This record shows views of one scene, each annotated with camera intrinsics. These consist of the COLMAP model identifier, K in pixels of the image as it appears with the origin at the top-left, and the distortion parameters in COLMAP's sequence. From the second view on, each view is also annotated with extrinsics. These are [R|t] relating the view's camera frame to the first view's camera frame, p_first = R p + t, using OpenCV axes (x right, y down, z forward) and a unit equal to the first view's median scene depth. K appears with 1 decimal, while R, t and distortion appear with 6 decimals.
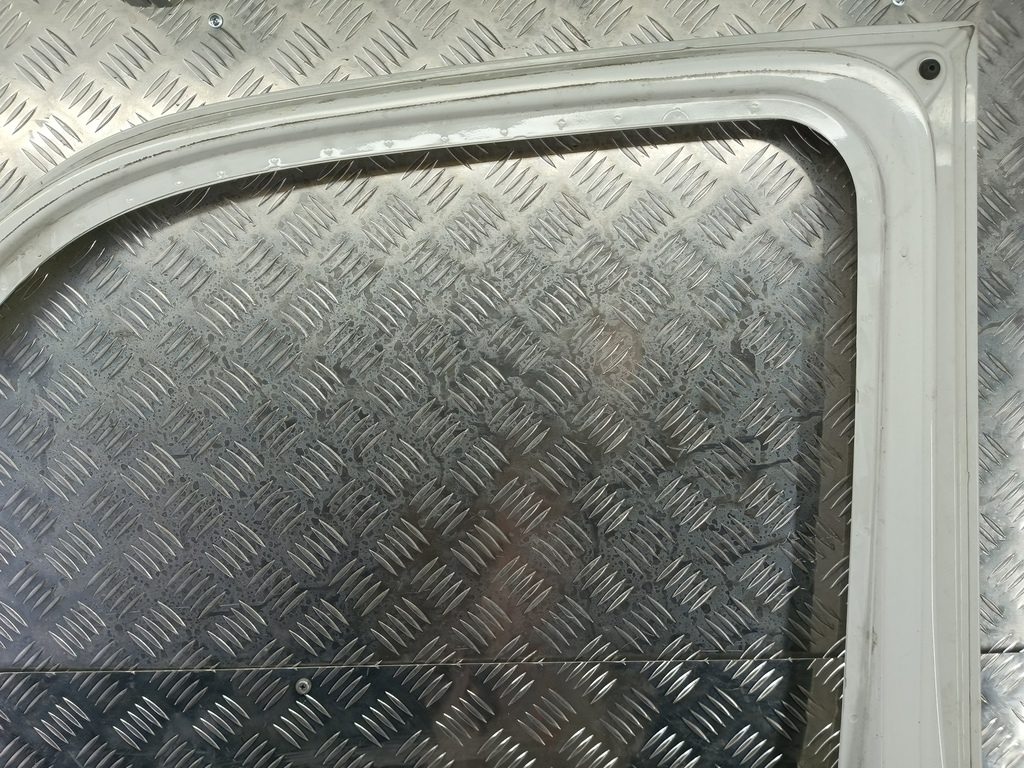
lens RADIAL K [[815.4, 0, 510.7], [0, 815.4, 390.8], [0, 0, 1]] dist [0.076734, -0.126198]
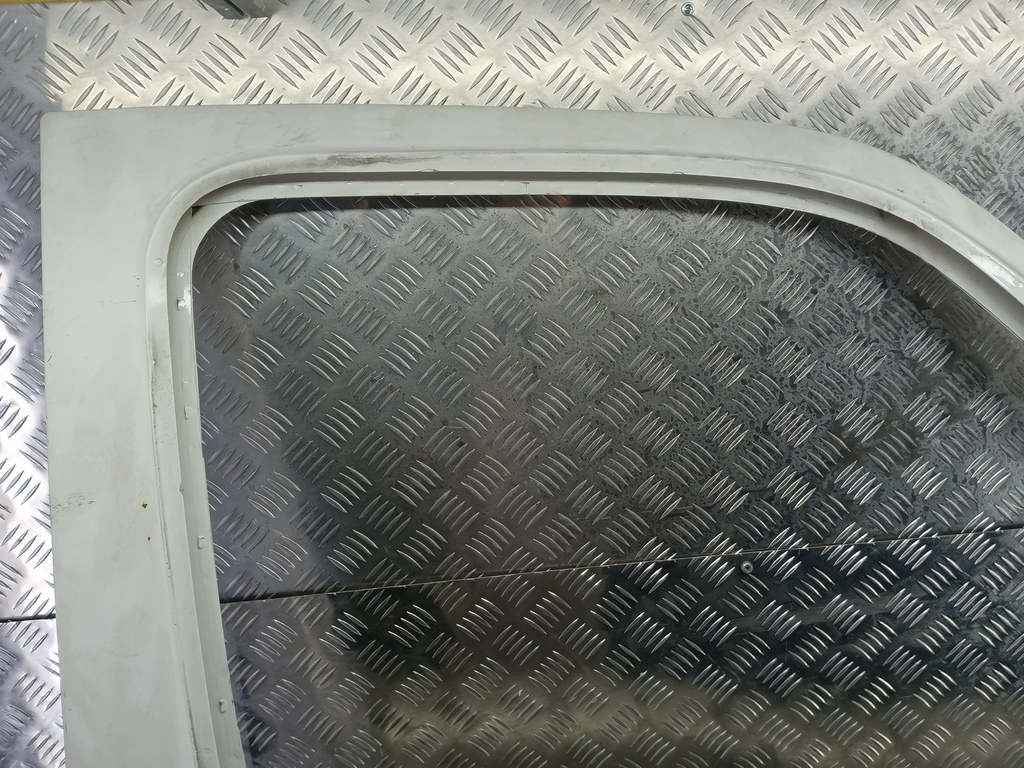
lens RADIAL K [[815.4, 0, 521.3], [0, 815.4, 374.2], [0, 0, 1]] dist [0.076734, -0.126198]
pose [[0.996675, -0.059306, 0.055871, -0.649173], [0.050223, 0.987120, 0.151892, -0.135072], [-0.064159, -0.148581, 0.986817, -0.158346]]
